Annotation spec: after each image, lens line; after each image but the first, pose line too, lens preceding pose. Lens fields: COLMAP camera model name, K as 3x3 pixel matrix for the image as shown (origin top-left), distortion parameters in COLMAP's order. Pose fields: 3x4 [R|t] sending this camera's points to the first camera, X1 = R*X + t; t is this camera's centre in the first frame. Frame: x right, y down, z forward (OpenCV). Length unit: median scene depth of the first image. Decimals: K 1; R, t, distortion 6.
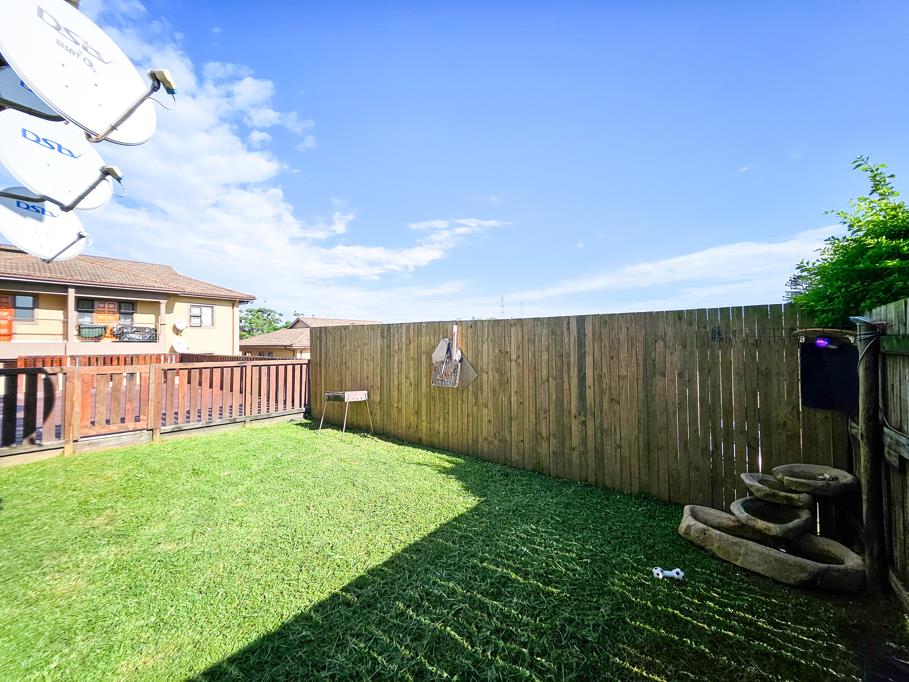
lens RADIAL K [[376.4, 0, 440.7], [0, 376.4, 349.6], [0, 0, 1]] dist [-0.001153, -0.000168]
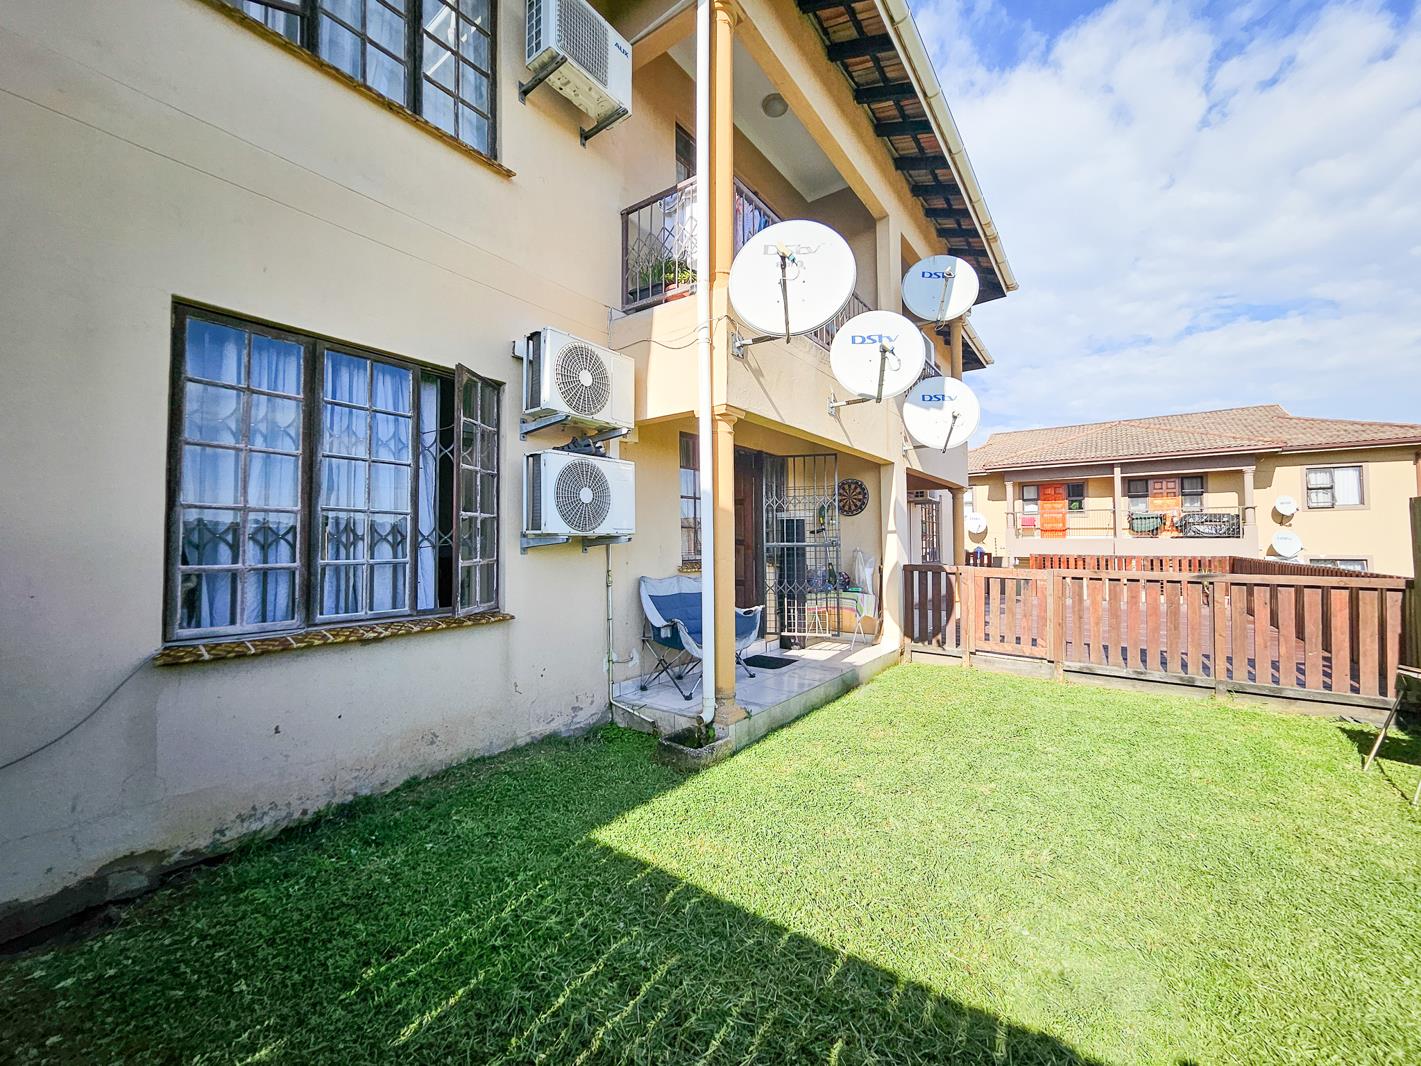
lens RADIAL K [[561.7, 0, 710.5], [0, 561.7, 533.0], [0, 0, 1]] dist [-0.000118, -0.000032]
pose [[0.066510, -0.011909, -0.997715, 0.088460], [-0.016840, 0.999773, -0.013056, -0.001470], [0.997644, 0.017670, 0.066294, 0.104481]]
